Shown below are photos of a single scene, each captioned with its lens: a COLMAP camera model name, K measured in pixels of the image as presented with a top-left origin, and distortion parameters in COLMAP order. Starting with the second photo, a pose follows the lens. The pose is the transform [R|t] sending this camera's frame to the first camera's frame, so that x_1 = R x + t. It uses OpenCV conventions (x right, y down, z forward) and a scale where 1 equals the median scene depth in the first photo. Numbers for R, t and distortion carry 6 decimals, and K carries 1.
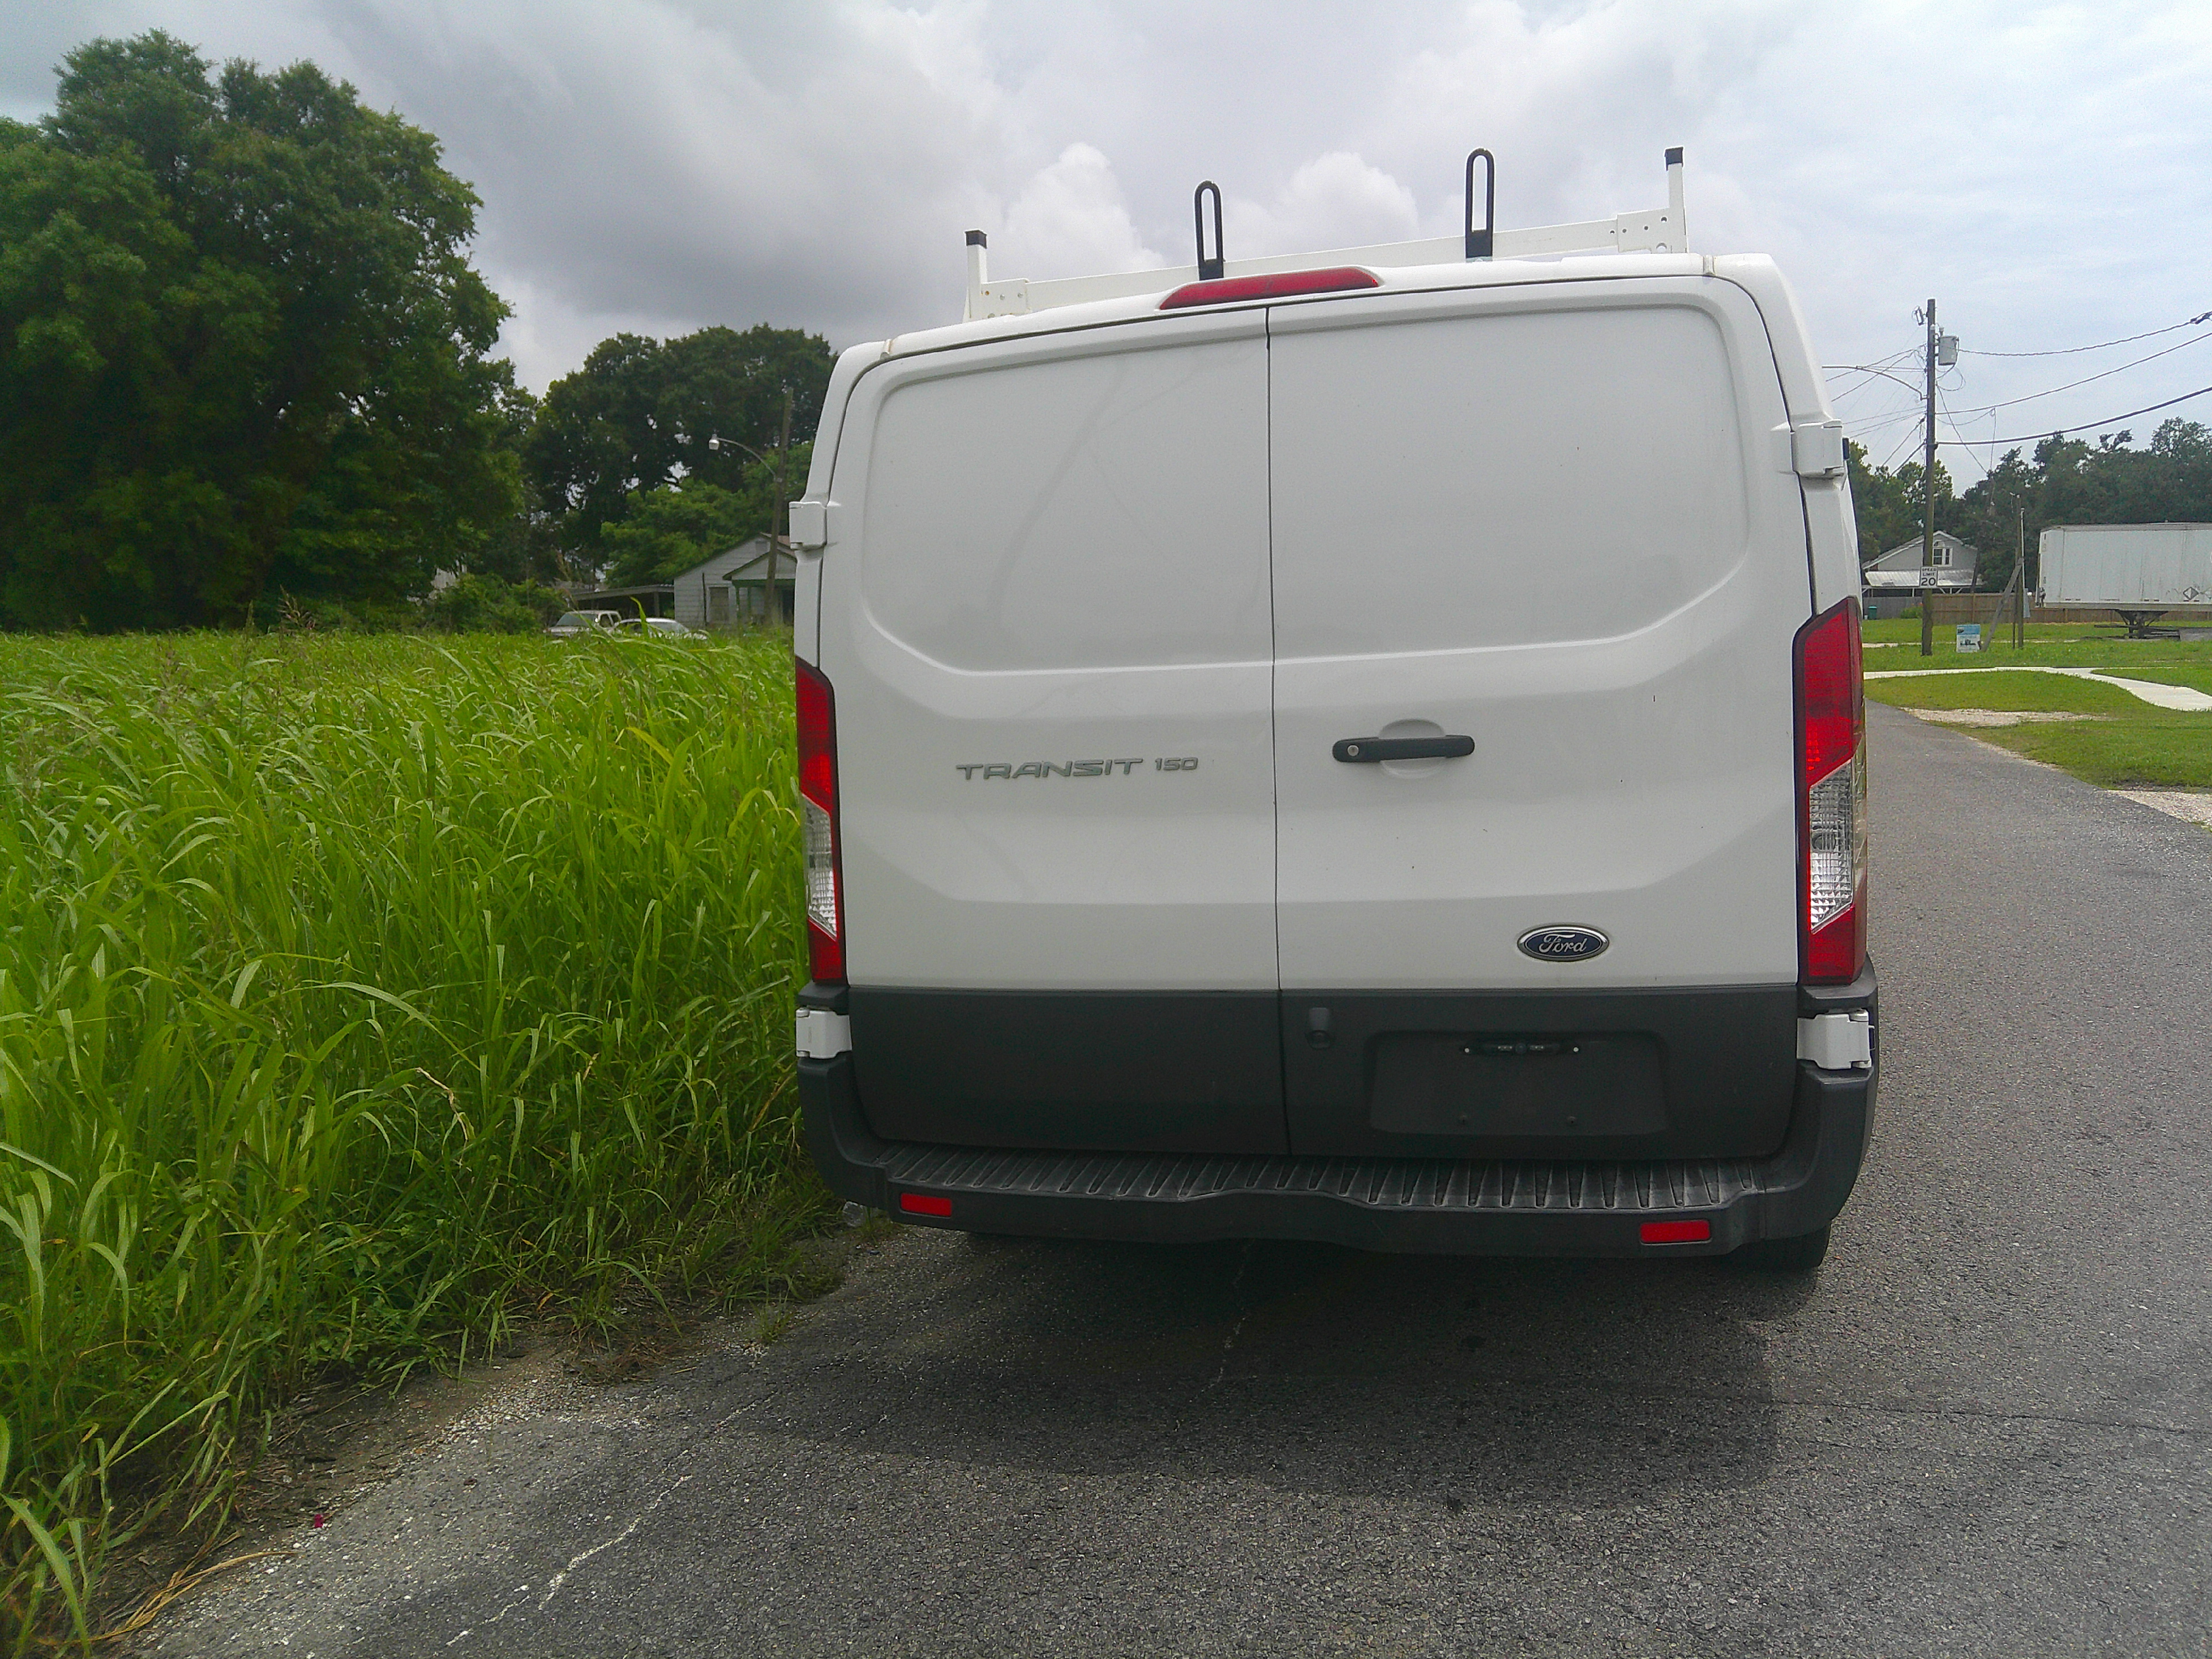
lens RADIAL K [[1816.4, 0, 1106.3], [0, 1816.4, 821.3], [0, 0, 1]] dist [0.096821, -0.153464]
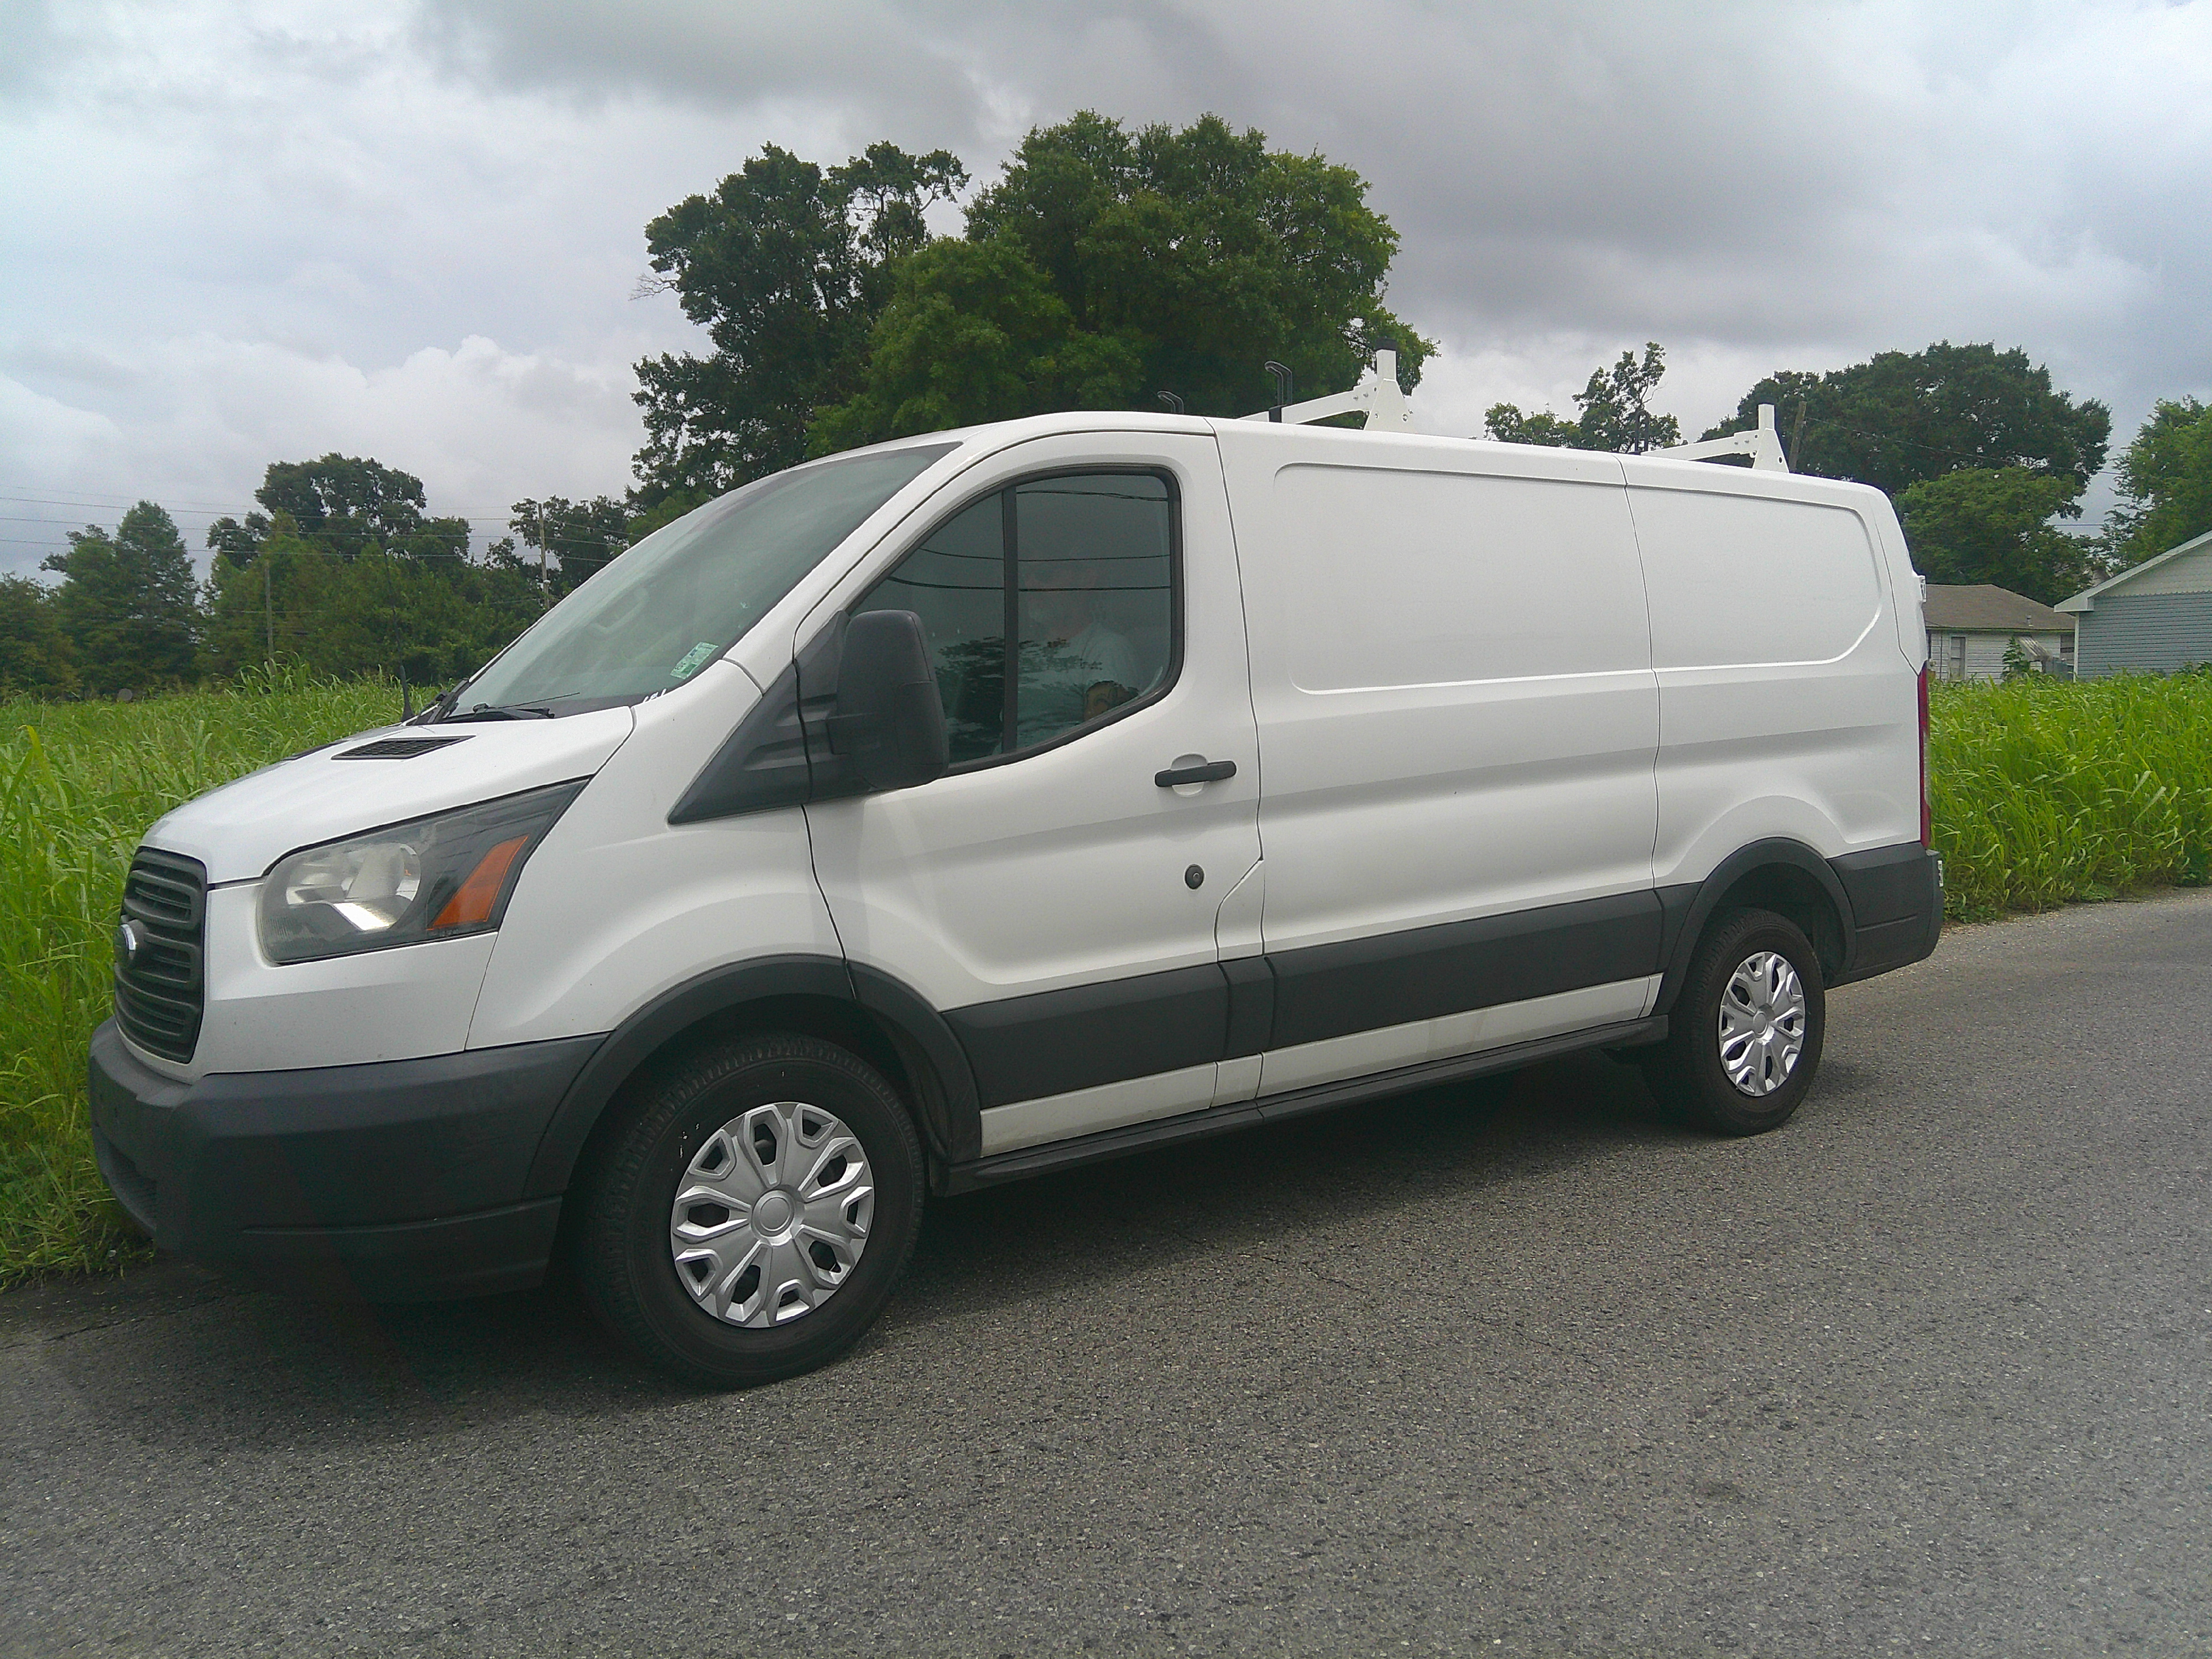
lens RADIAL K [[1776.8, 0, 1105.3], [0, 1776.8, 975.4], [0, 0, 1]] dist [0.006447, -0.002882]
pose [[0.778403, 0.102534, -0.619335, 0.185427], [-0.069391, 0.994579, 0.077444, -0.016809], [0.623918, -0.017307, 0.781298, 0.209751]]
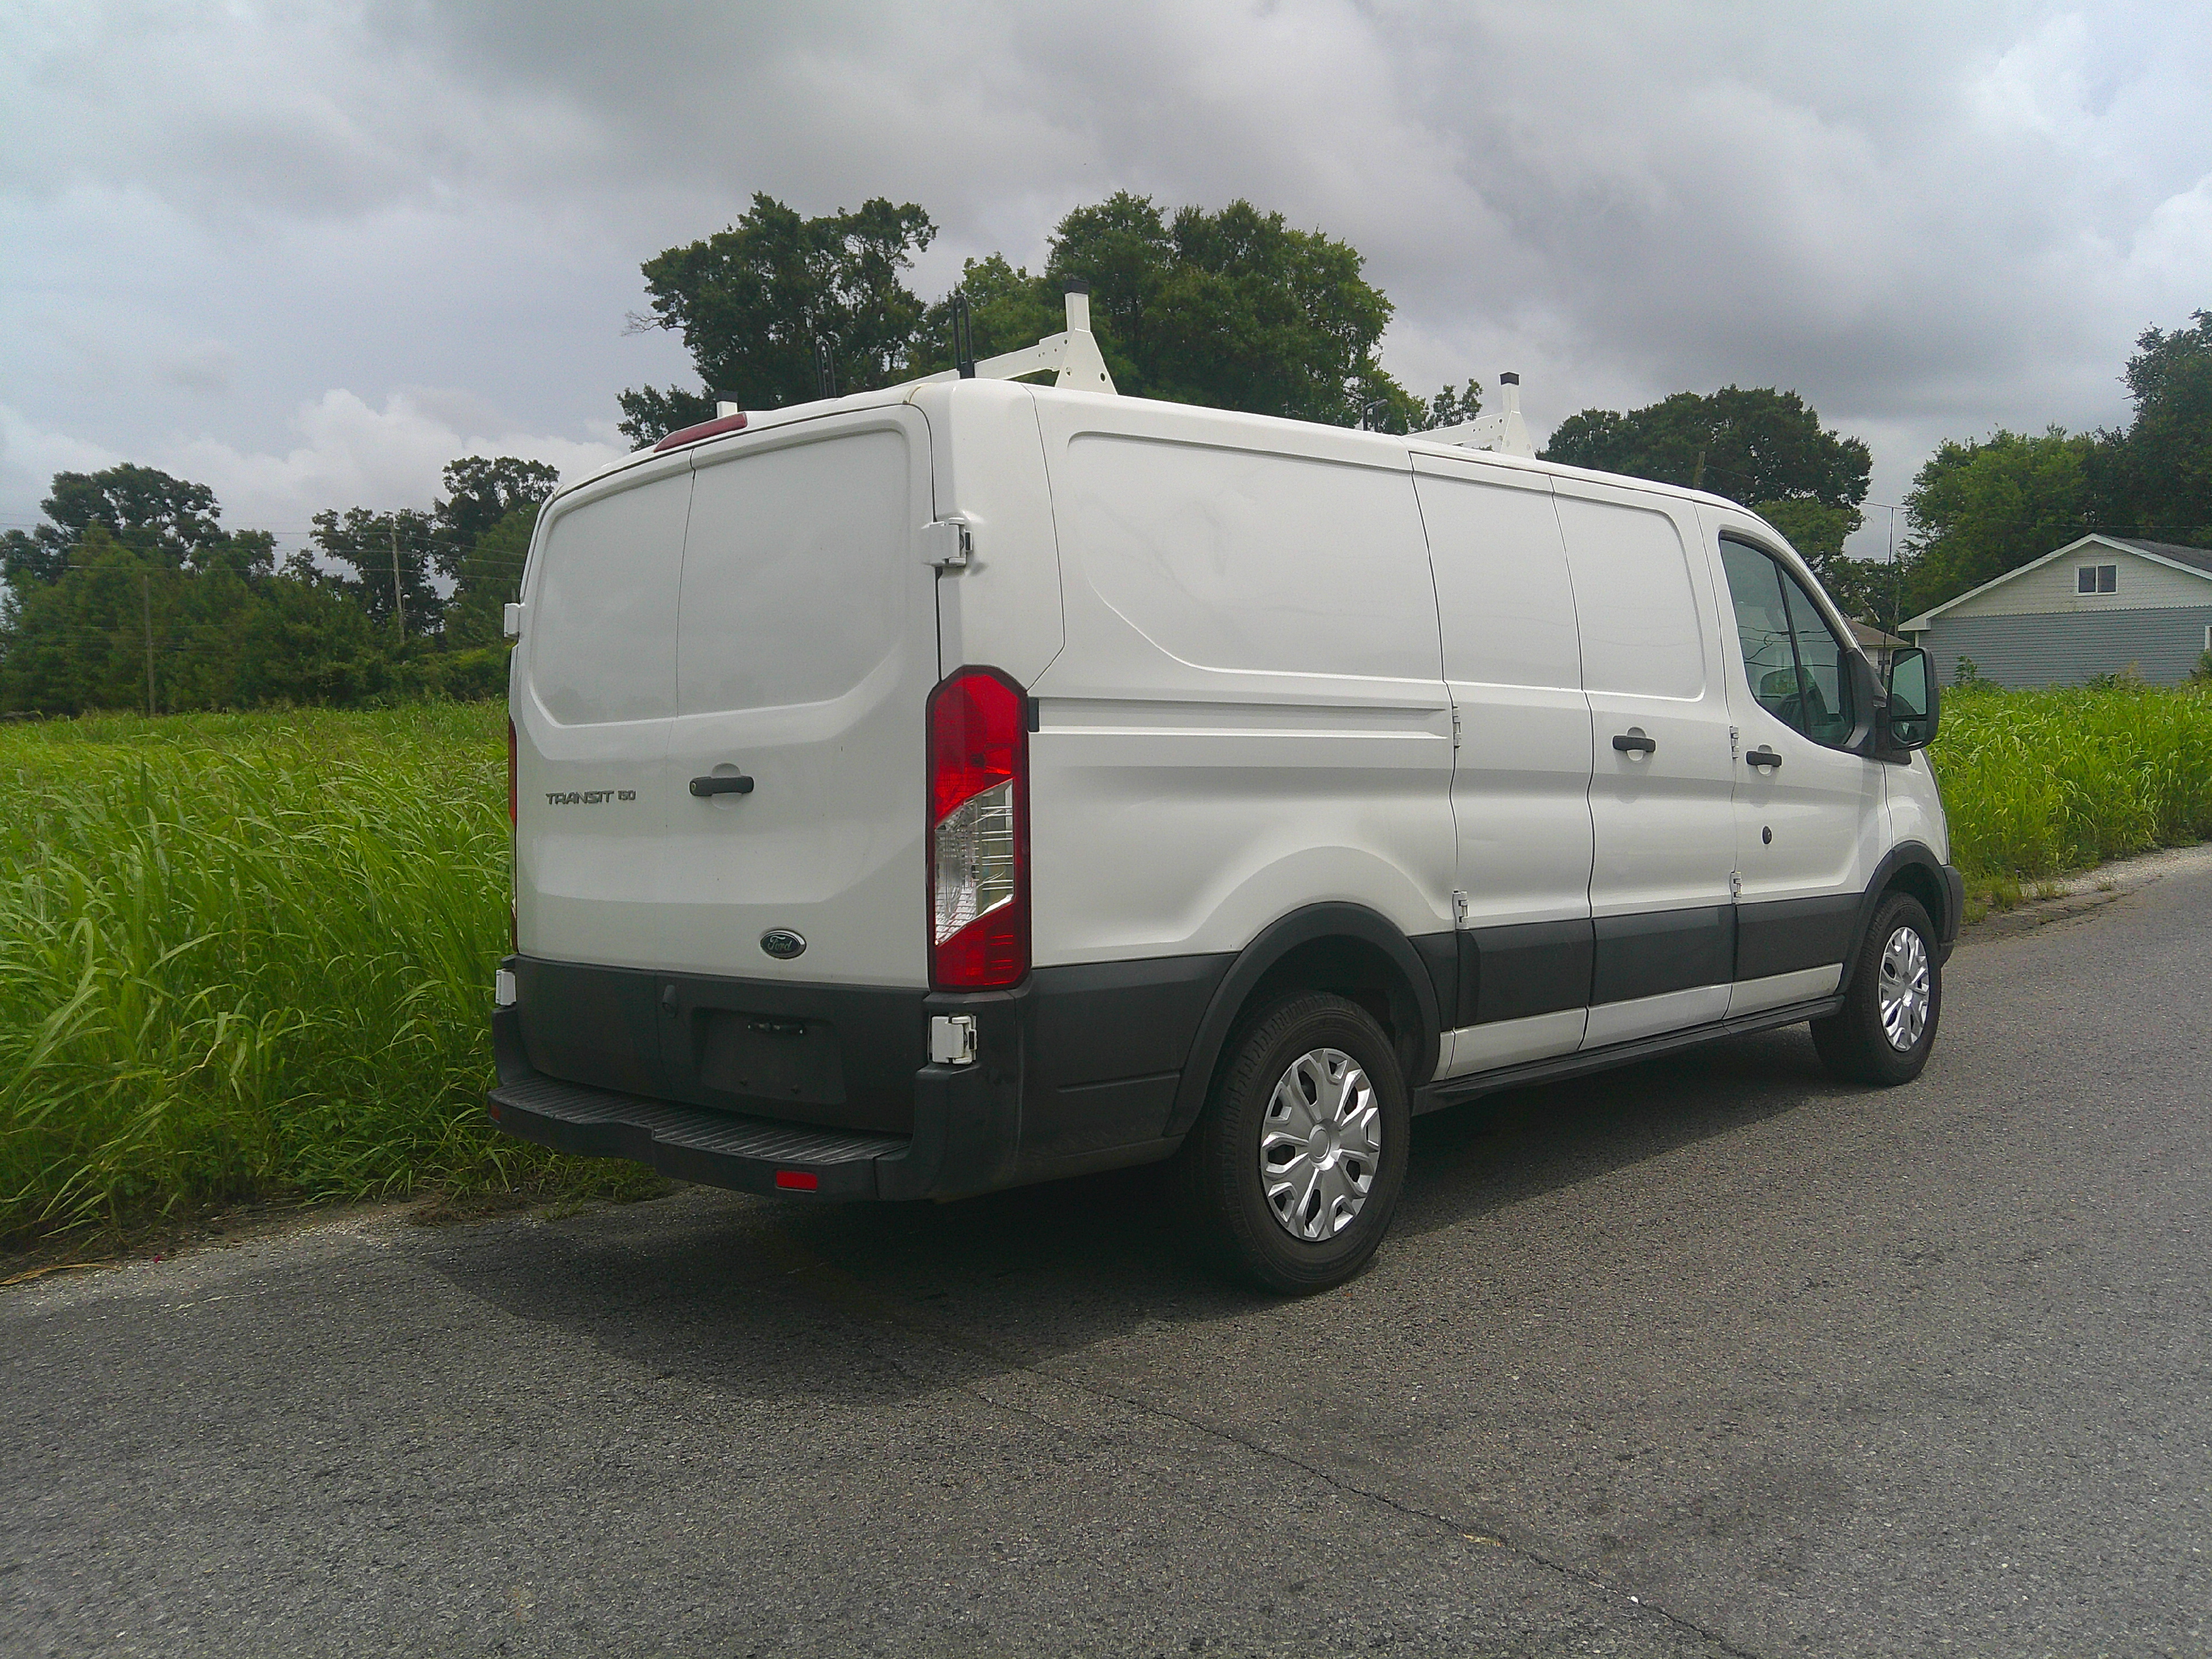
lens RADIAL K [[1808.3, 0, 1106.0], [0, 1808.3, 829.5], [0, 0, 1]] dist [0.132799, -0.301116]
pose [[0.862822, 0.034161, -0.504352, 0.078047], [-0.050955, 0.998510, -0.019539, 0.000124], [0.502933, 0.042557, 0.863277, 0.002690]]
